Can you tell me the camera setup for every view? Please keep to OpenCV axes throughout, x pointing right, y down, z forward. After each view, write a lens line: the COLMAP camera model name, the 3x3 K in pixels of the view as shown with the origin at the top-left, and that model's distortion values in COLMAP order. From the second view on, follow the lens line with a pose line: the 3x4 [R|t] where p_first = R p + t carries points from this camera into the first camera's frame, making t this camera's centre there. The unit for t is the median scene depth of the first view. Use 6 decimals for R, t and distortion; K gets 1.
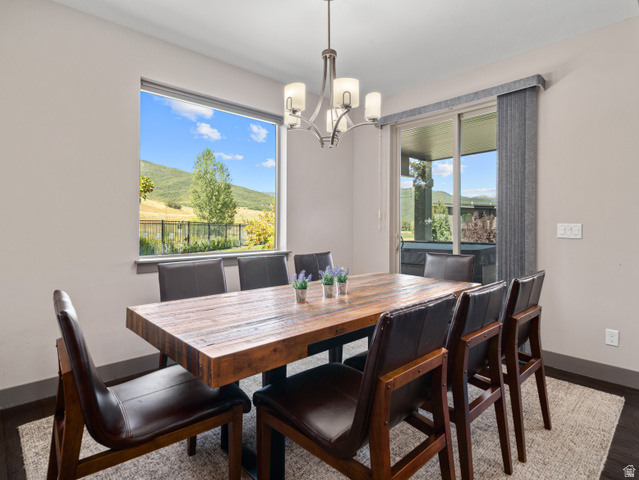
lens RADIAL K [[353.0, 0, 320.1], [0, 353.0, 236.4], [0, 0, 1]] dist [0.004298, 0.000470]
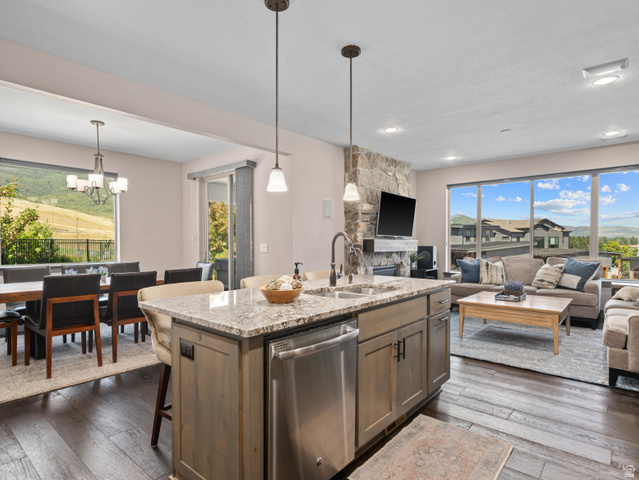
lens RADIAL K [[353.0, 0, 318.0], [0, 353.0, 242.2], [0, 0, 1]] dist [0.004298, 0.000470]
pose [[0.993916, -0.005458, 0.110004, 0.637399], [0.008752, 0.999527, -0.029485, 0.005438], [-0.109791, 0.030268, 0.993494, -0.635362]]
